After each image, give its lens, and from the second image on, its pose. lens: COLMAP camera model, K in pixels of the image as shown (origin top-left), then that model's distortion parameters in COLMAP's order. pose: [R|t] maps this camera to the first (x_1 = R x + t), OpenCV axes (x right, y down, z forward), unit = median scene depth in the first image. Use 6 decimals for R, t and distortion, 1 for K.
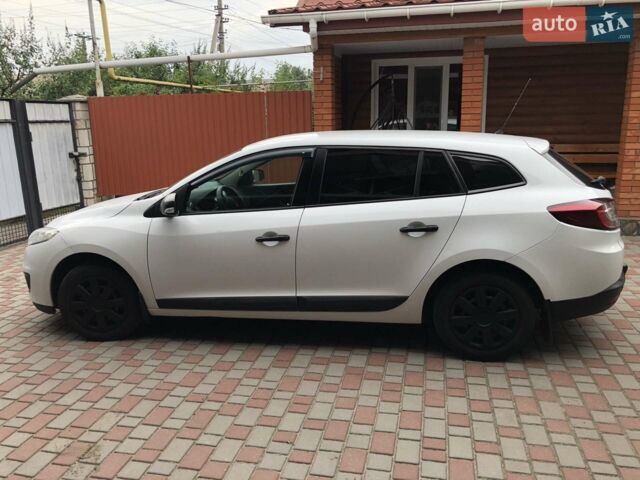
lens RADIAL K [[517.8, 0, 320.0], [0, 517.8, 240.0], [0, 0, 1]] dist [0.062718, -0.141720]
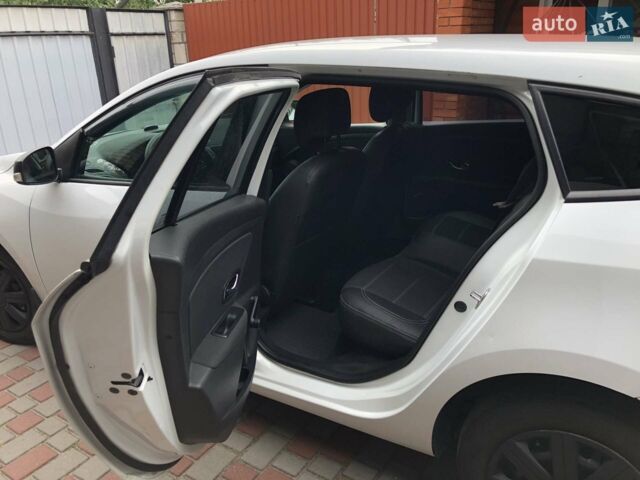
lens RADIAL K [[517.8, 0, 320.0], [0, 517.8, 240.0], [0, 0, 1]] dist [0.062718, -0.141720]
pose [[0.929949, 0.126753, -0.345150, 0.113036], [-0.074827, 0.984299, 0.159863, -0.049673], [0.359994, -0.122838, 0.924832, 0.258341]]
